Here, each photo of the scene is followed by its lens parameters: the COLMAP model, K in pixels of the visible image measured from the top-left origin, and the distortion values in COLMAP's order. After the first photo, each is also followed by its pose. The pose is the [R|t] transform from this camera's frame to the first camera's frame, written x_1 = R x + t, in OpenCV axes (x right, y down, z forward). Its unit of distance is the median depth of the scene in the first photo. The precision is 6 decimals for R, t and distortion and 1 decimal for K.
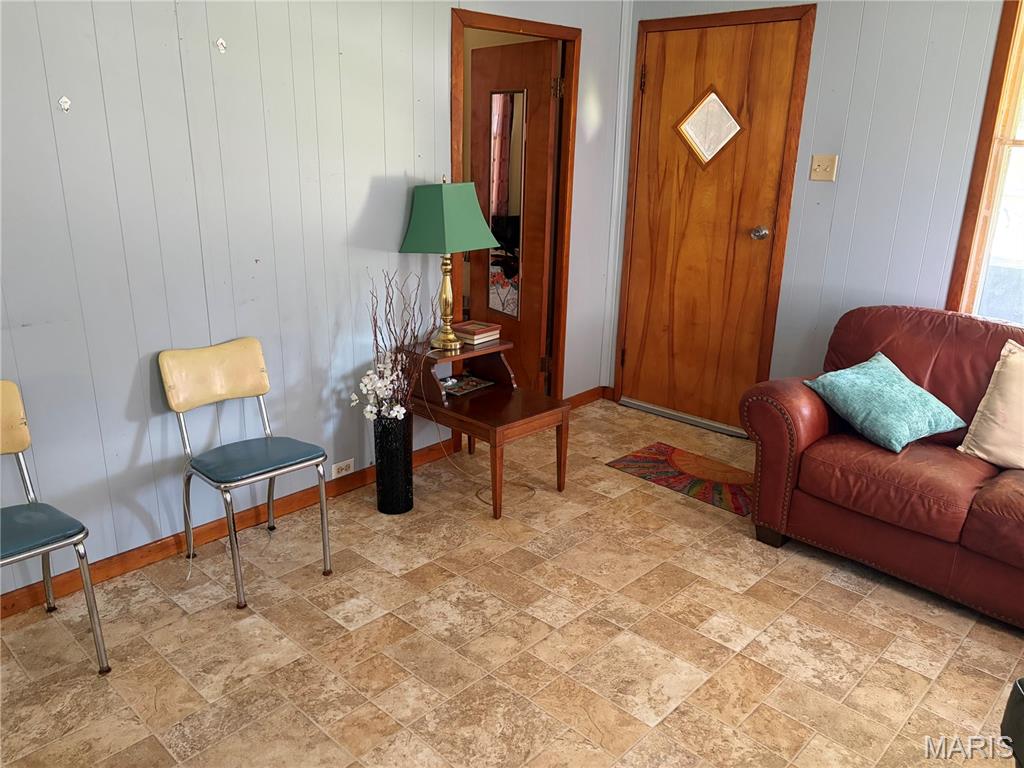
lens RADIAL K [[779.6, 0, 492.4], [0, 779.6, 378.4], [0, 0, 1]] dist [0.035647, 0.001333]
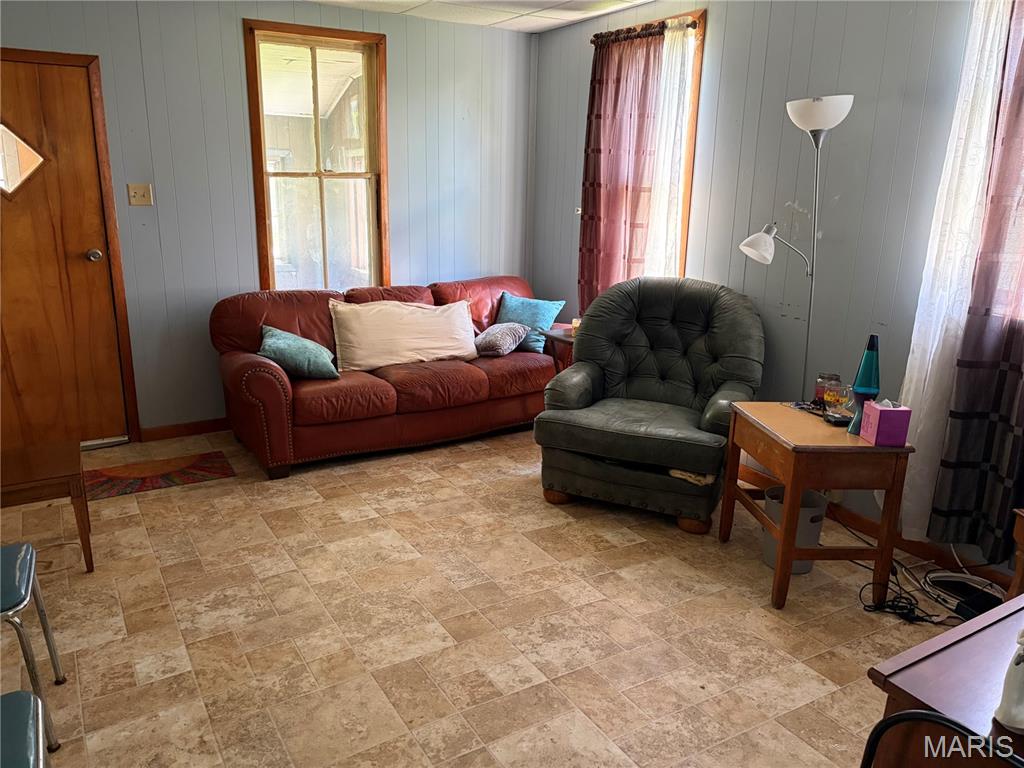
lens RADIAL K [[776.3, 0, 512.0], [0, 776.3, 384.0], [0, 0, 1]] dist [0.065965, -0.074408]
pose [[0.261012, -0.254682, 0.931134, -0.751956], [0.280484, 0.942965, 0.179294, -0.065554], [-0.923689, 0.214370, 0.317559, 0.201833]]
